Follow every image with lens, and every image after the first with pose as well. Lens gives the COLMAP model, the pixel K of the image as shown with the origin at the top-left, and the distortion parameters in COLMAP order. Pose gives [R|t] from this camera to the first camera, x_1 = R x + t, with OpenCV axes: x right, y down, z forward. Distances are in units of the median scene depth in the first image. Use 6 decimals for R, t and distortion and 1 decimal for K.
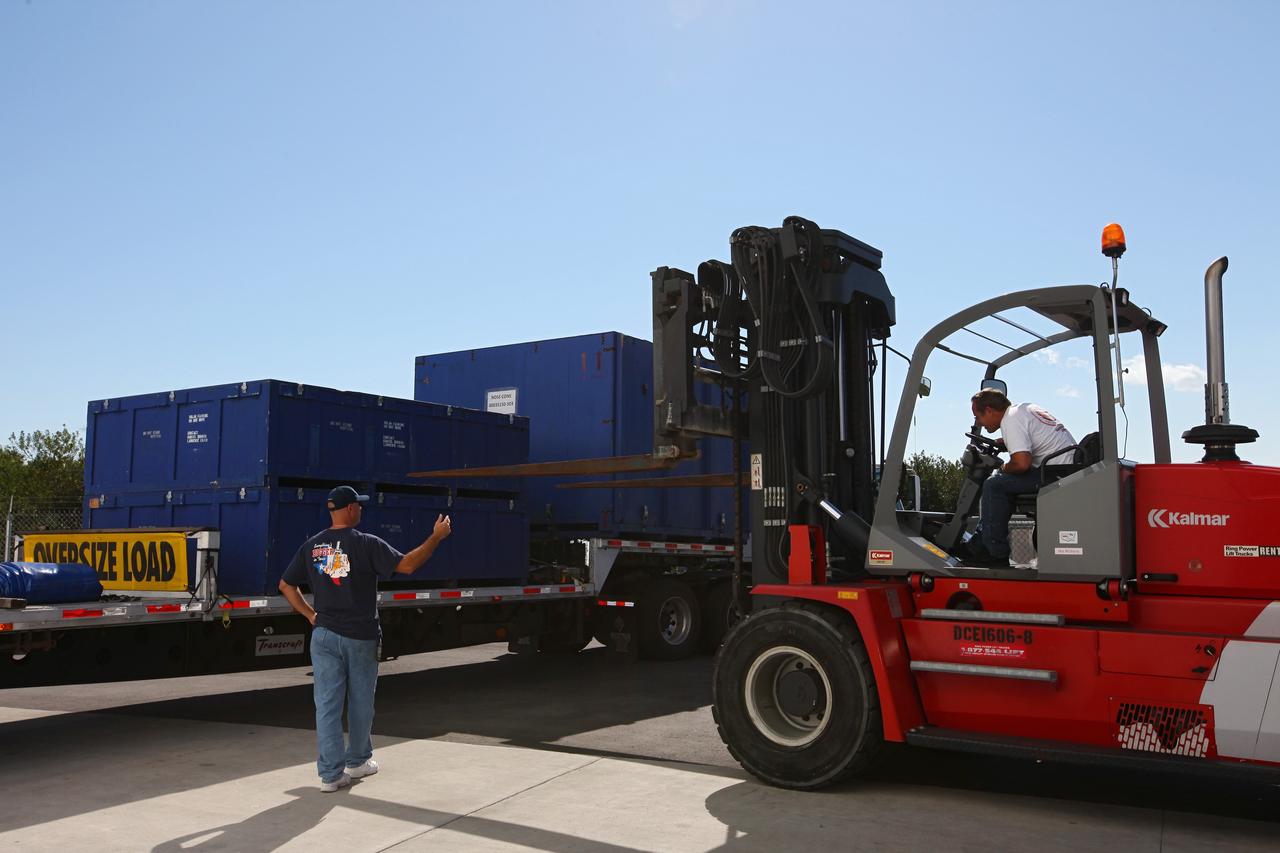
lens RADIAL K [[1132.5, 0, 643.5], [0, 1132.5, 427.3], [0, 0, 1]] dist [0.001021, 0.000065]
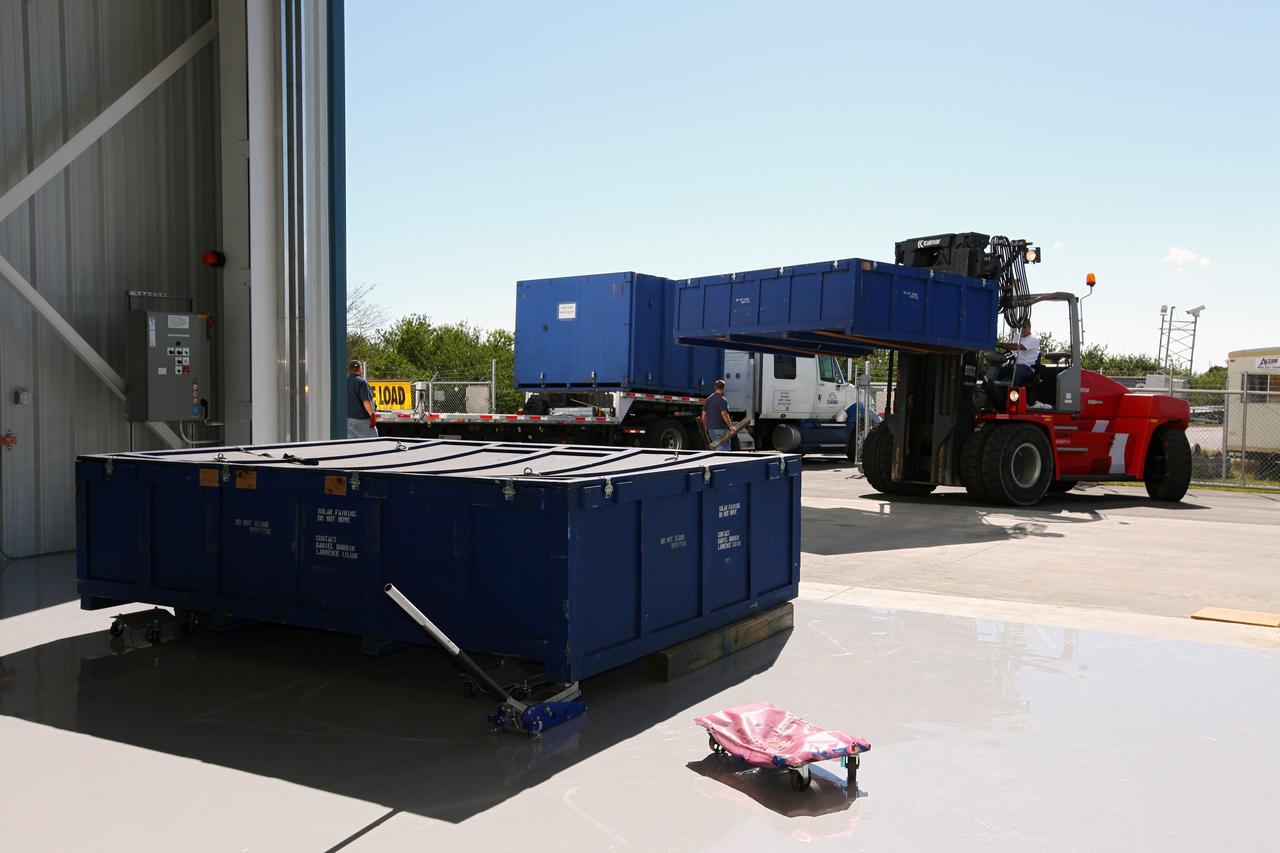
lens RADIAL K [[1132.5, 0, 637.7], [0, 1132.5, 426.8], [0, 0, 1]] dist [0.001021, 0.000065]
pose [[0.995482, 0.022626, -0.092212, 0.147417], [-0.011693, 0.993014, 0.117414, -0.052712], [0.094224, -0.115805, 0.988793, -0.722012]]
